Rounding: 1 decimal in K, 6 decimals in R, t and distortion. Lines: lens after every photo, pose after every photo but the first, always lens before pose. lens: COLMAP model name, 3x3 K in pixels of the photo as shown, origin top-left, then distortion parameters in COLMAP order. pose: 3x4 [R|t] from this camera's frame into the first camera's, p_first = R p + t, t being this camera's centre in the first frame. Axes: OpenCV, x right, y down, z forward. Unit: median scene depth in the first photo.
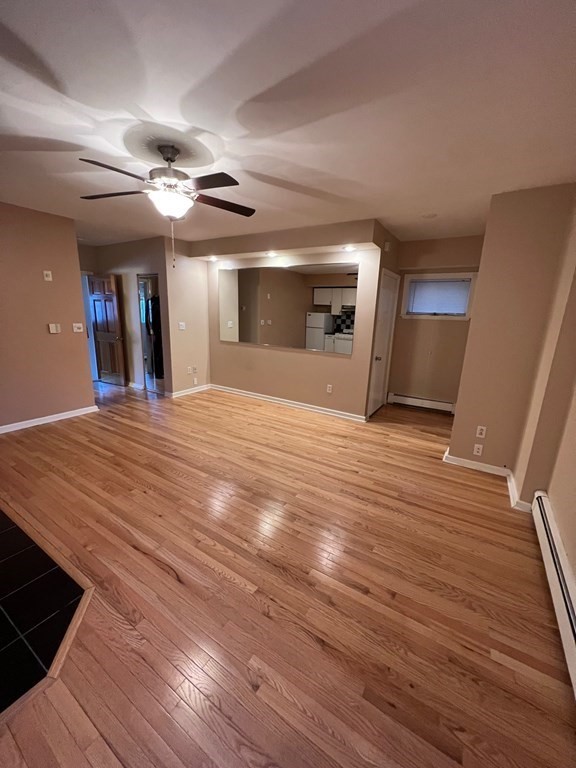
lens RADIAL K [[307.3, 0, 288.0], [0, 307.3, 384.0], [0, 0, 1]] dist [-0.001211, -0.000071]
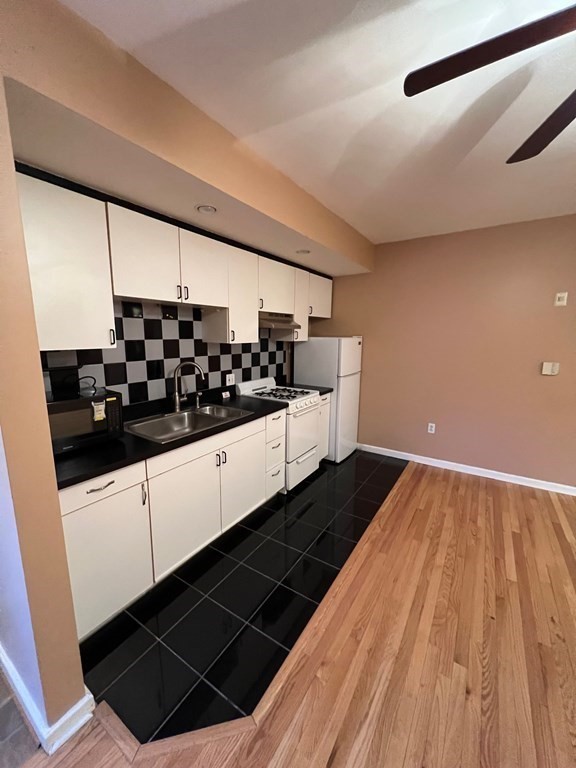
lens RADIAL K [[307.3, 0, 288.0], [0, 307.3, 384.0], [0, 0, 1]] dist [-0.001211, -0.000071]
pose [[-0.011166, 0.132053, -0.991180, -0.016672], [-0.233489, 0.963495, 0.130995, -0.130301], [0.972295, 0.232892, 0.020075, 0.518718]]
